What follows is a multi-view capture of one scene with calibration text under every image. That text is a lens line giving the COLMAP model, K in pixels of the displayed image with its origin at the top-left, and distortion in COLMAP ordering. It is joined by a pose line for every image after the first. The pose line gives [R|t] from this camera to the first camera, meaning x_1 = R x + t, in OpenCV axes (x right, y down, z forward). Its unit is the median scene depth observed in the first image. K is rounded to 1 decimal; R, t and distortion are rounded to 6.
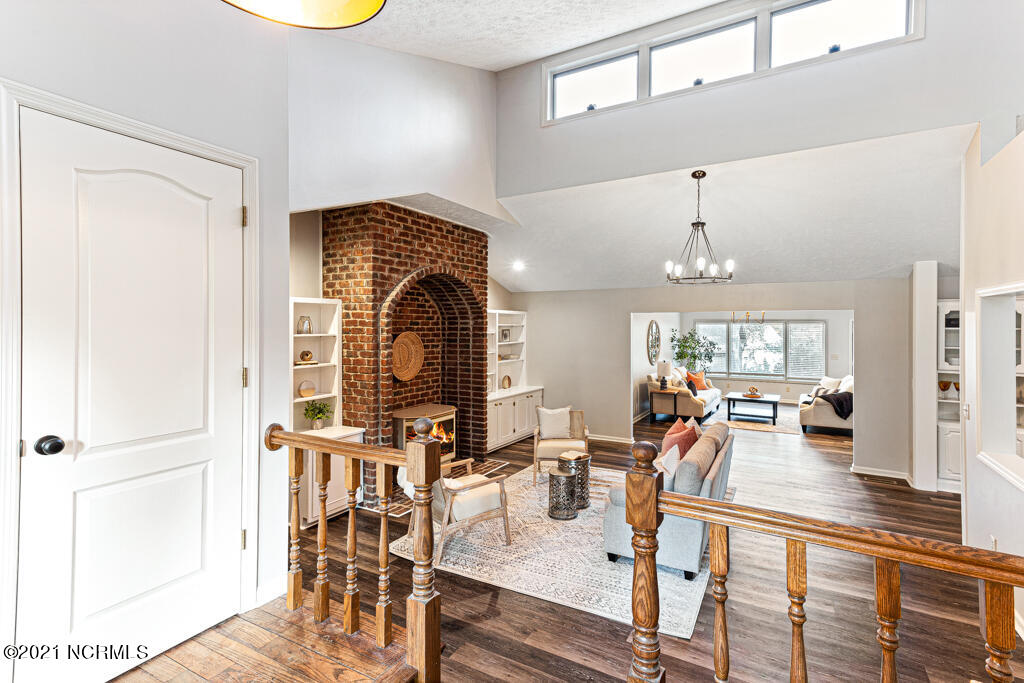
lens RADIAL K [[503.4, 0, 497.3], [0, 503.4, 319.3], [0, 0, 1]] dist [0.026976, 0.001831]
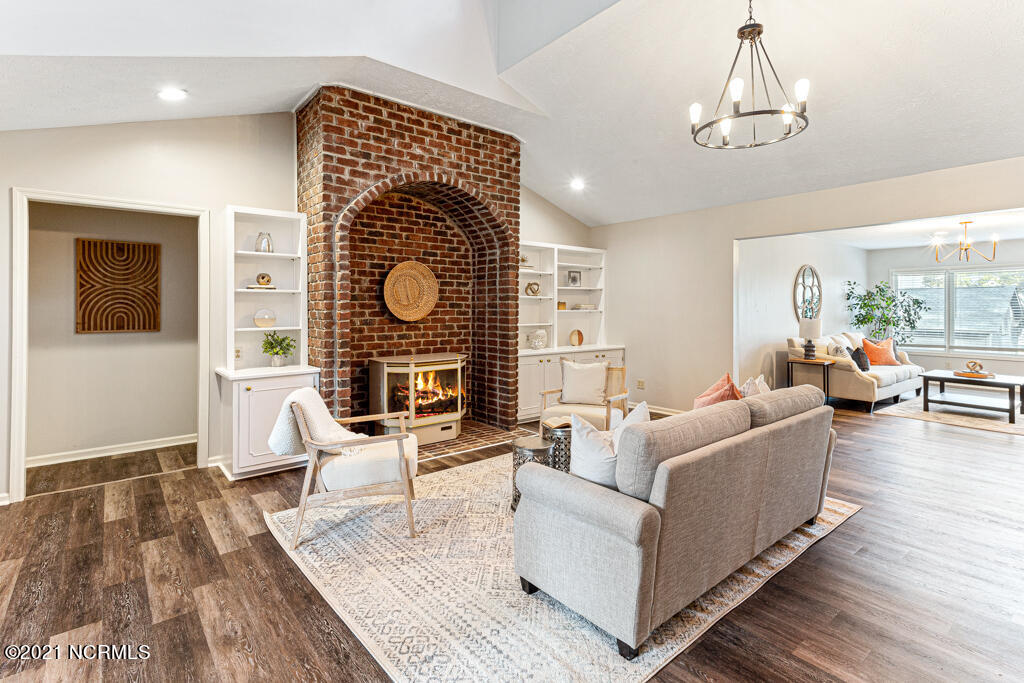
lens RADIAL K [[503.4, 0, 526.6], [0, 503.4, 304.1], [0, 0, 1]] dist [0.026976, 0.001831]
pose [[0.940094, 0.006066, -0.340862, 0.271754], [-0.007490, 0.999968, -0.002860, 0.093326], [0.340834, 0.005241, 0.940109, 0.285984]]
